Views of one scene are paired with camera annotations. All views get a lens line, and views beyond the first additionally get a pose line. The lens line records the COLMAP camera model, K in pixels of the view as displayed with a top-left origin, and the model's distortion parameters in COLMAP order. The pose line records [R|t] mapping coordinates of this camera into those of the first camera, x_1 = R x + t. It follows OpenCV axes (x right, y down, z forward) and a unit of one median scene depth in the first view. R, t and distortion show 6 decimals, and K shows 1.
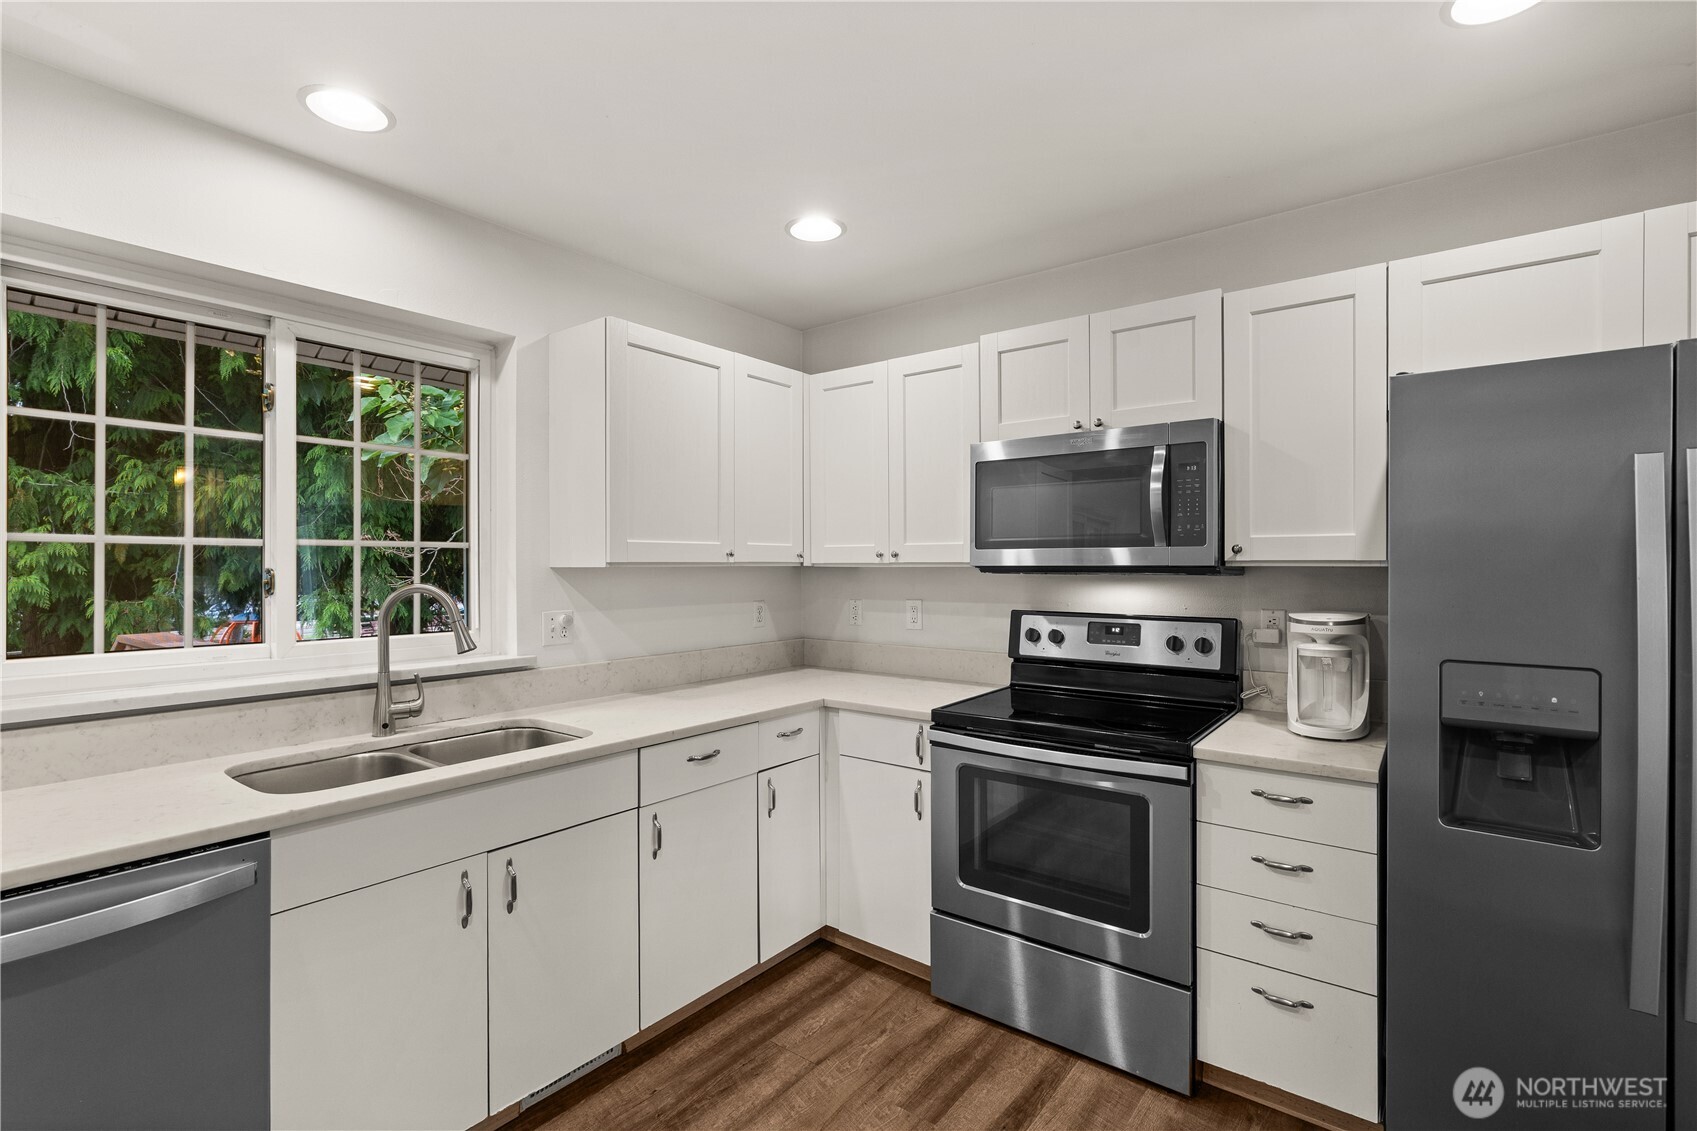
lens RADIAL K [[778.7, 0, 837.3], [0, 778.7, 566.6], [0, 0, 1]] dist [-0.001299, 0.000044]
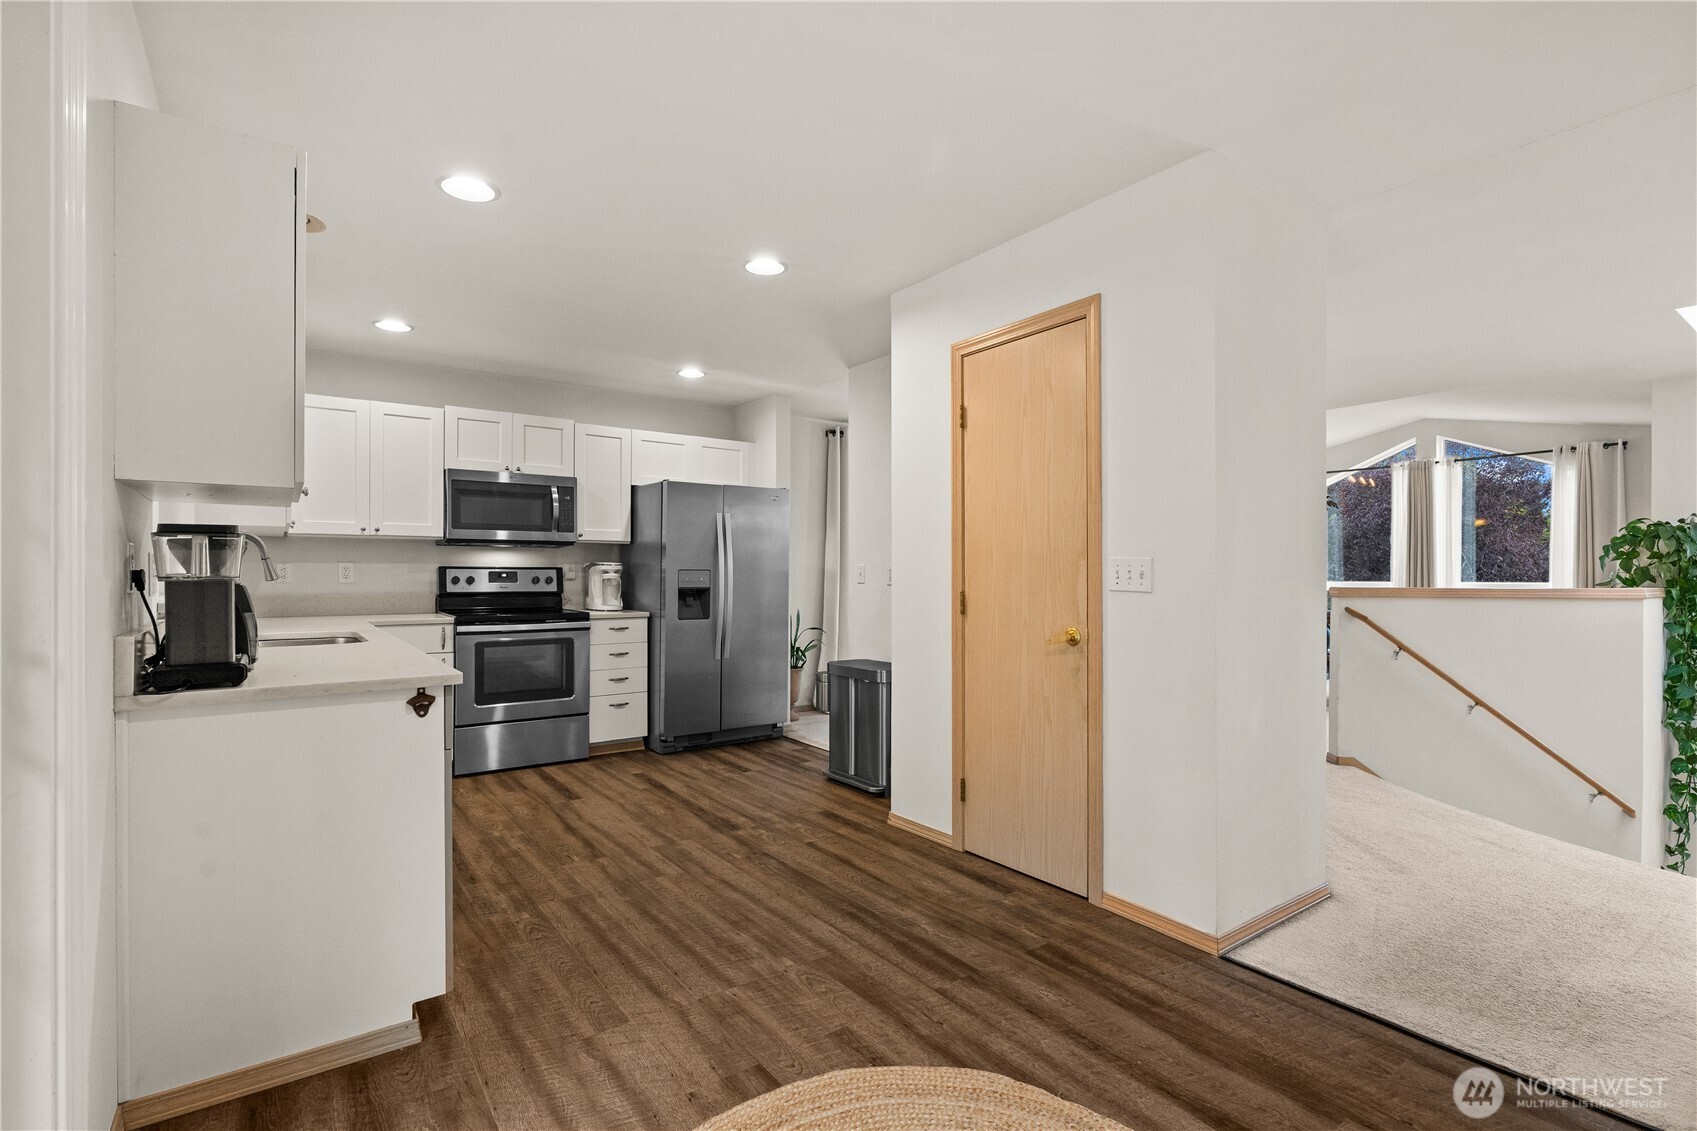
lens RADIAL K [[787.4, 0, 842.0], [0, 787.4, 572.1], [0, 0, 1]] dist [-0.000101, -0.000071]
pose [[0.279433, 0.003181, 0.960160, -1.473187], [0.000086, 0.999994, -0.003338, 0.093665], [-0.960165, 0.001015, 0.279431, -0.392850]]
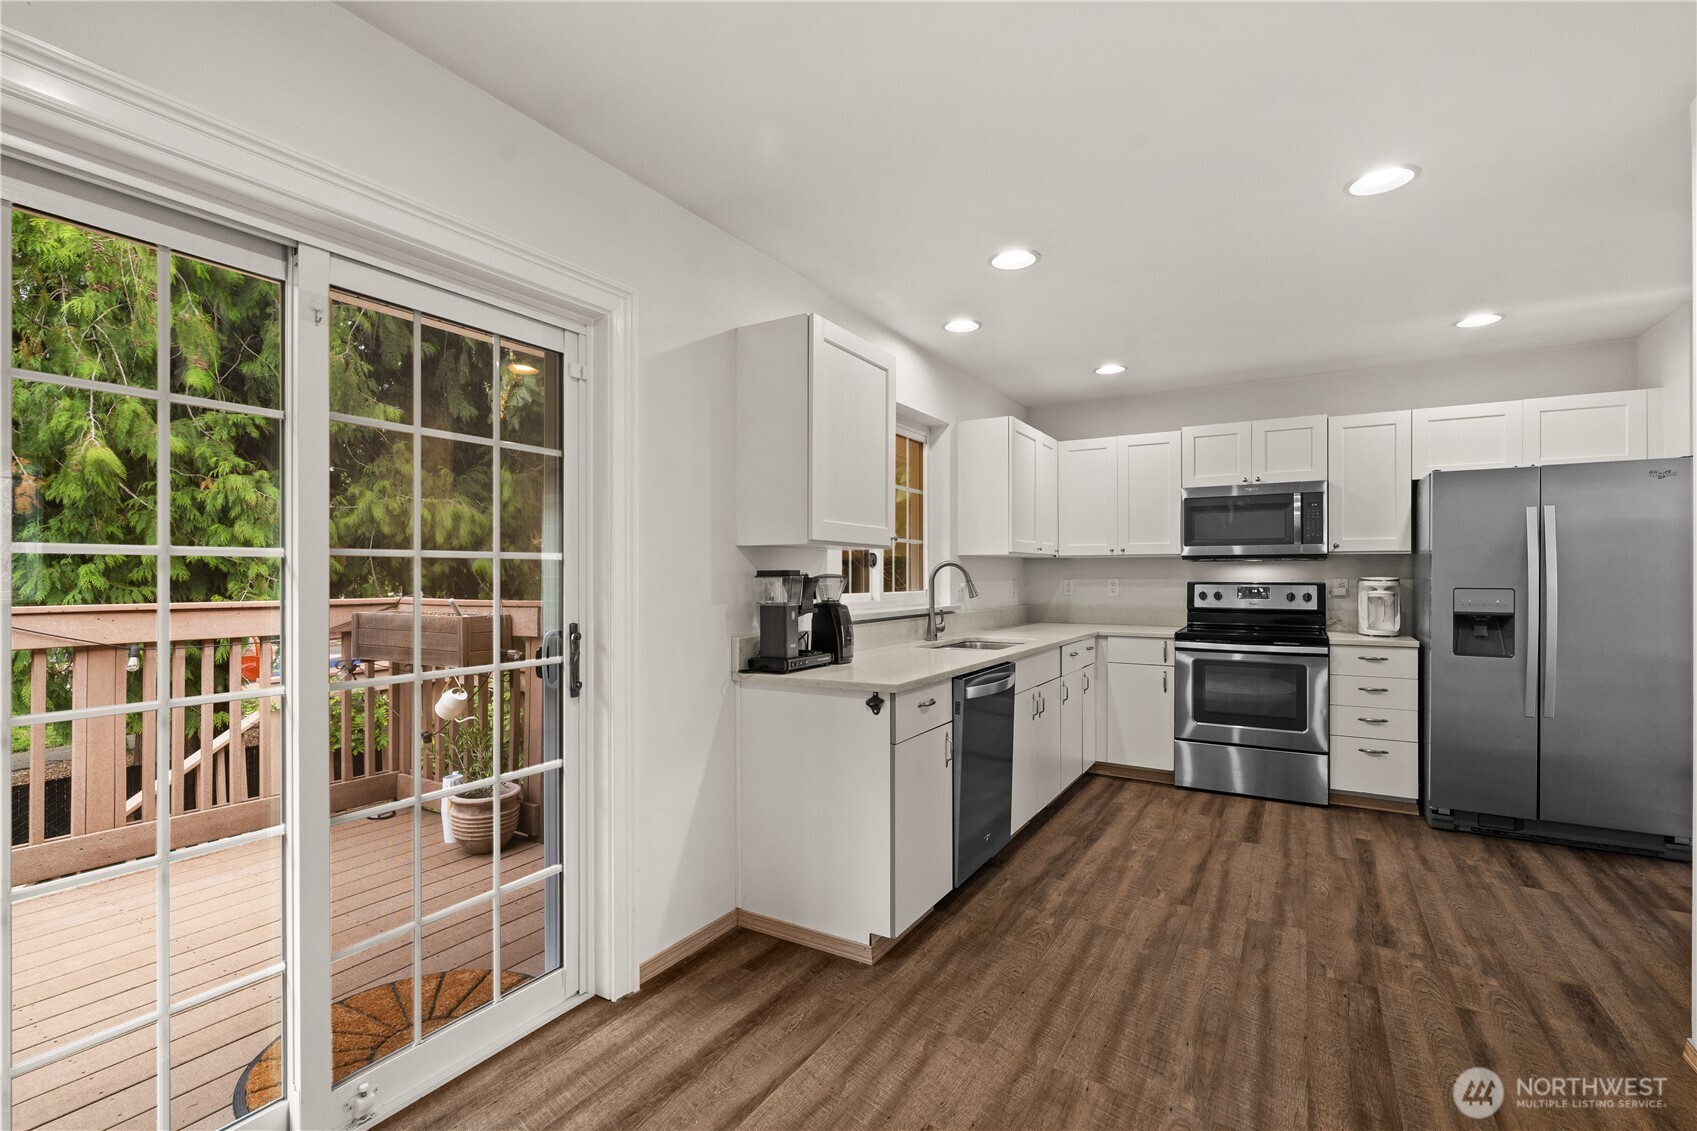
lens RADIAL K [[772.7, 0, 844.7], [0, 772.7, 575.6], [0, 0, 1]] dist [0.000433, -0.000034]
pose [[0.991920, -0.000117, 0.126862, -0.958722], [0.000310, 0.999999, -0.001500, 0.055686], [-0.126862, 0.001527, 0.991919, -0.783665]]
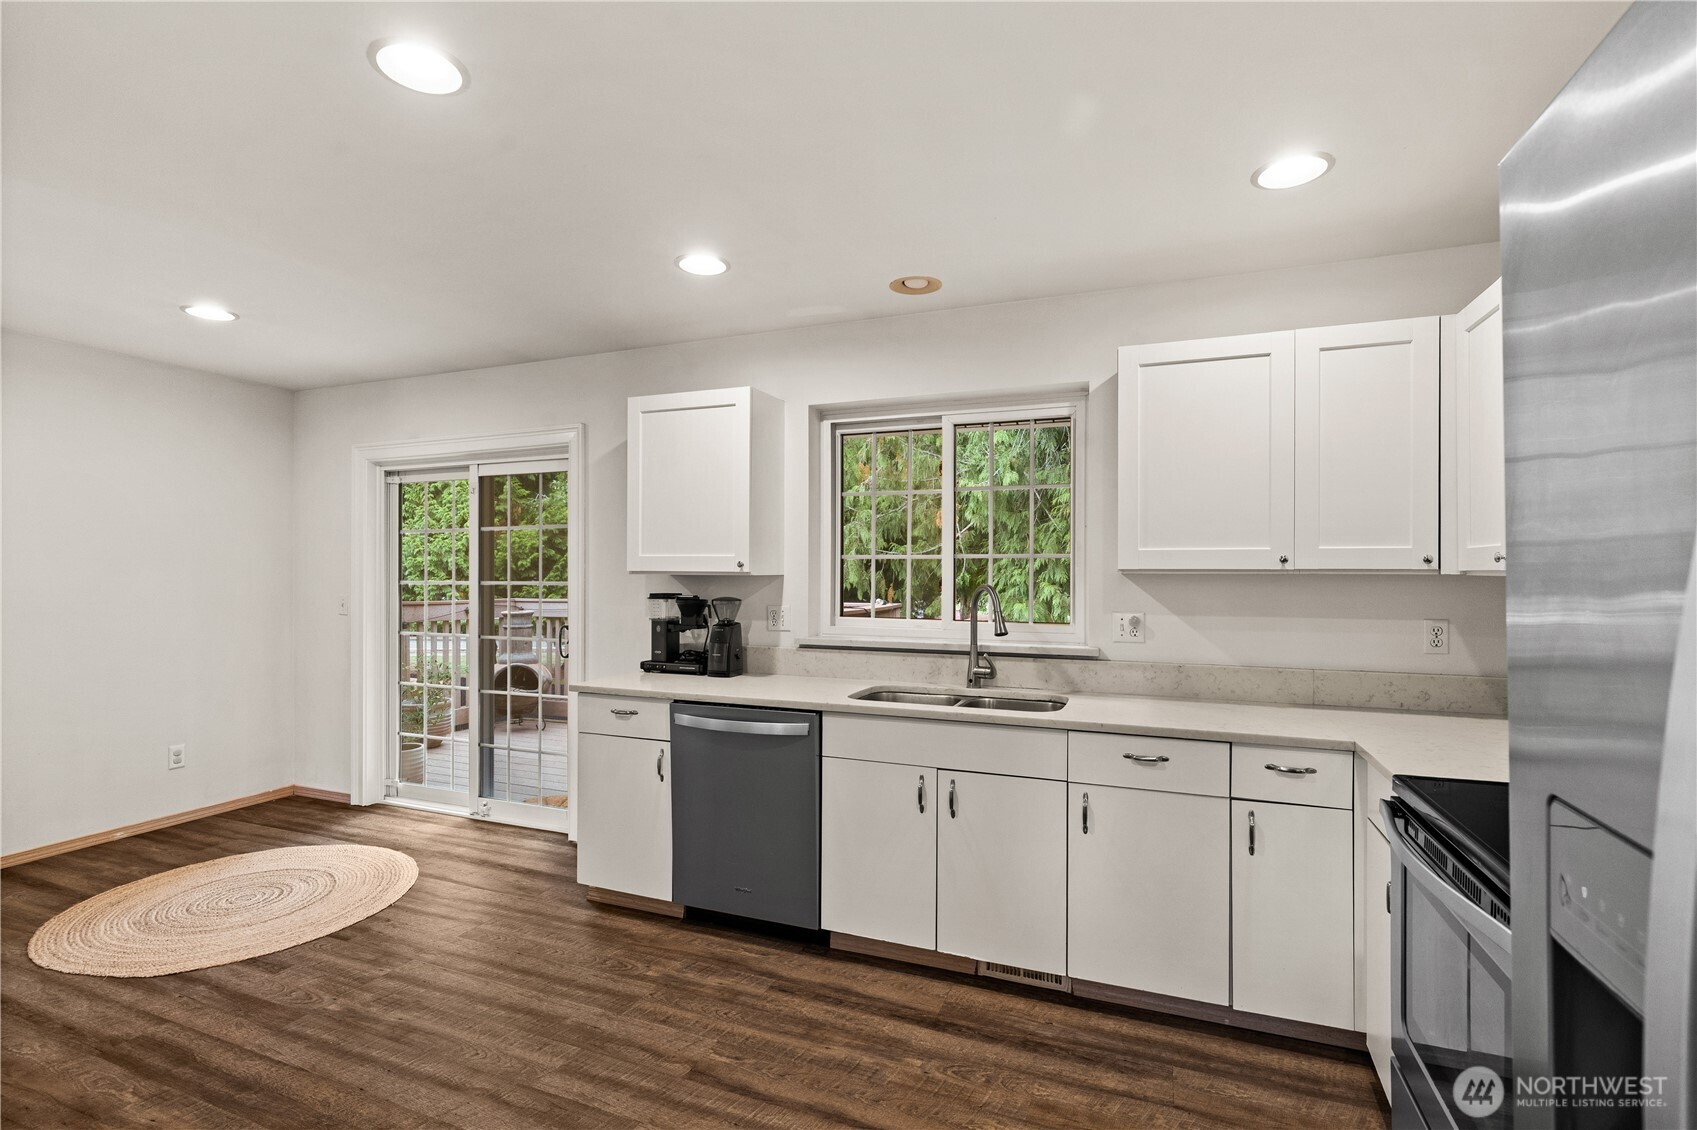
lens RADIAL K [[791.1, 0, 848.0], [0, 791.1, 575.0], [0, 0, 1]] dist [-0.001776, 0.000377]
pose [[0.276341, 0.005265, -0.961045, 0.723069], [-0.004531, 0.999981, 0.004176, -0.000048], [0.961049, 0.003201, 0.276359, 0.337506]]
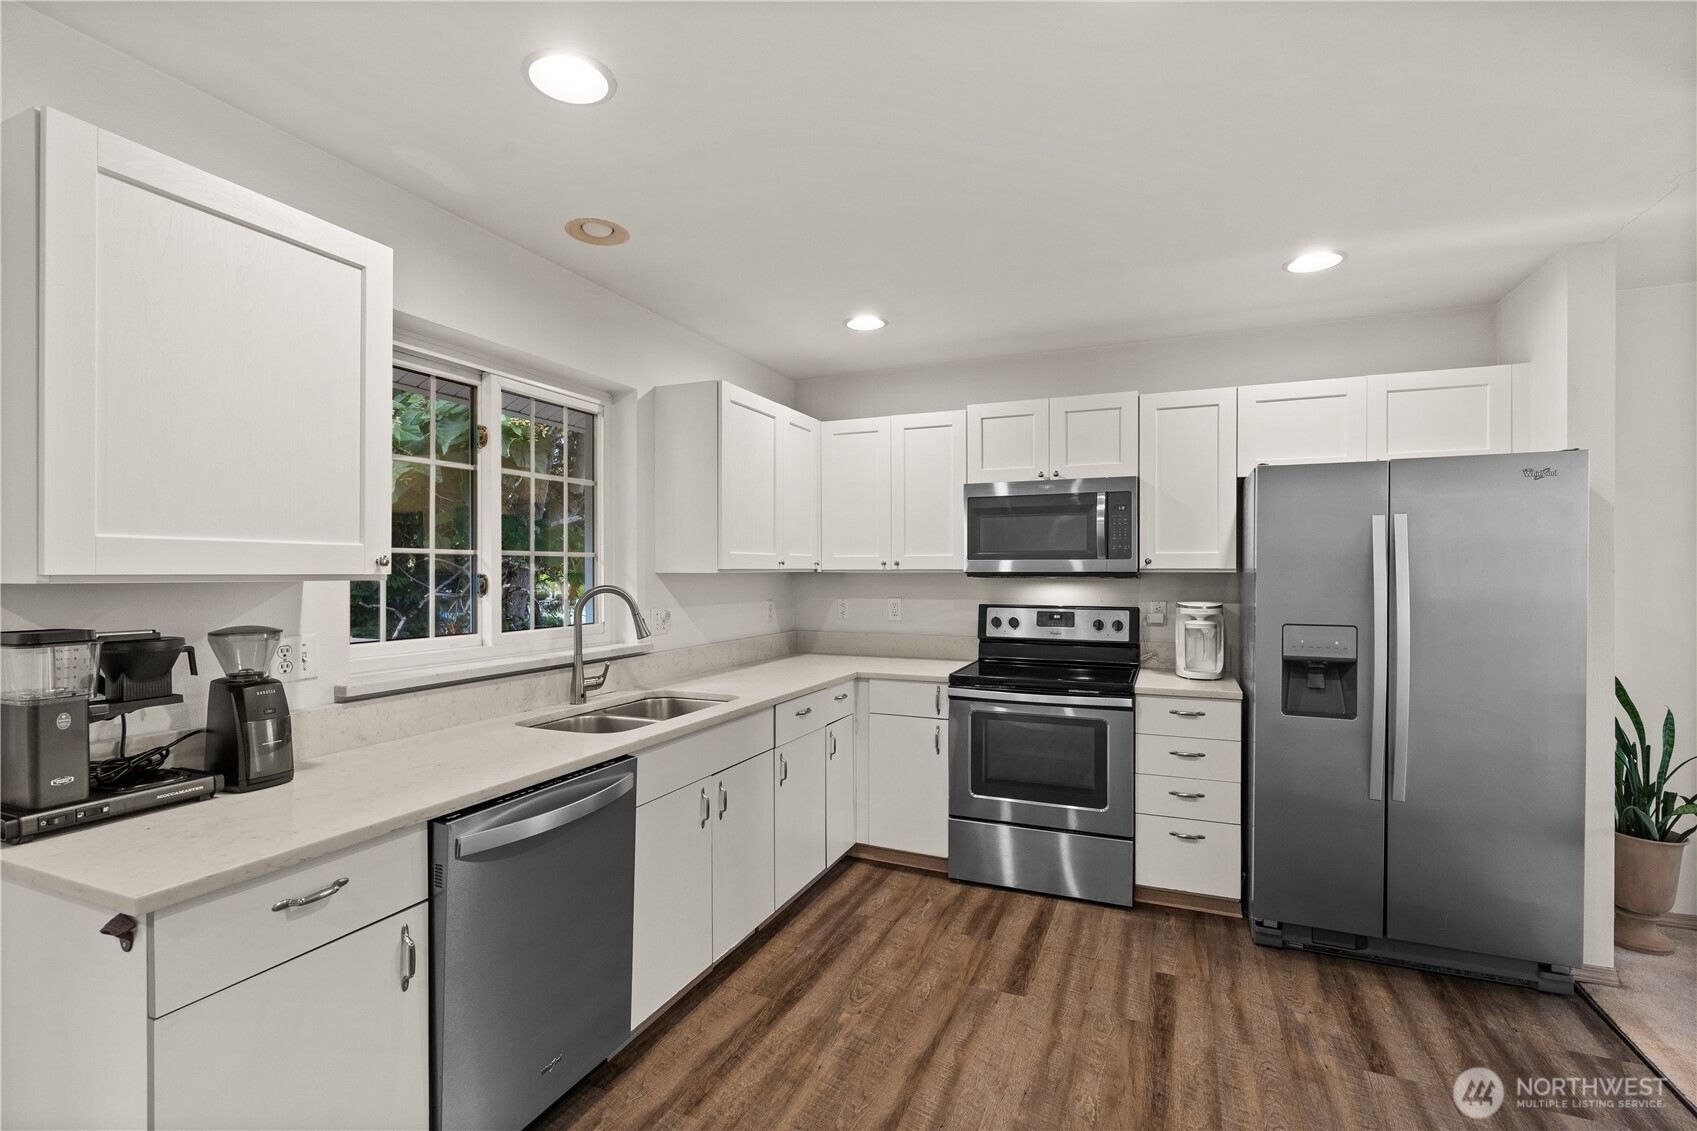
lens RADIAL K [[777.8, 0, 840.4], [0, 777.8, 574.4], [0, 0, 1]] dist [-0.001446, 0.000262]
pose [[0.967057, -0.000591, 0.254560, -0.455005], [-0.000155, 0.999996, 0.002911, -0.000408], [-0.254561, -0.002854, 0.967053, -0.327170]]
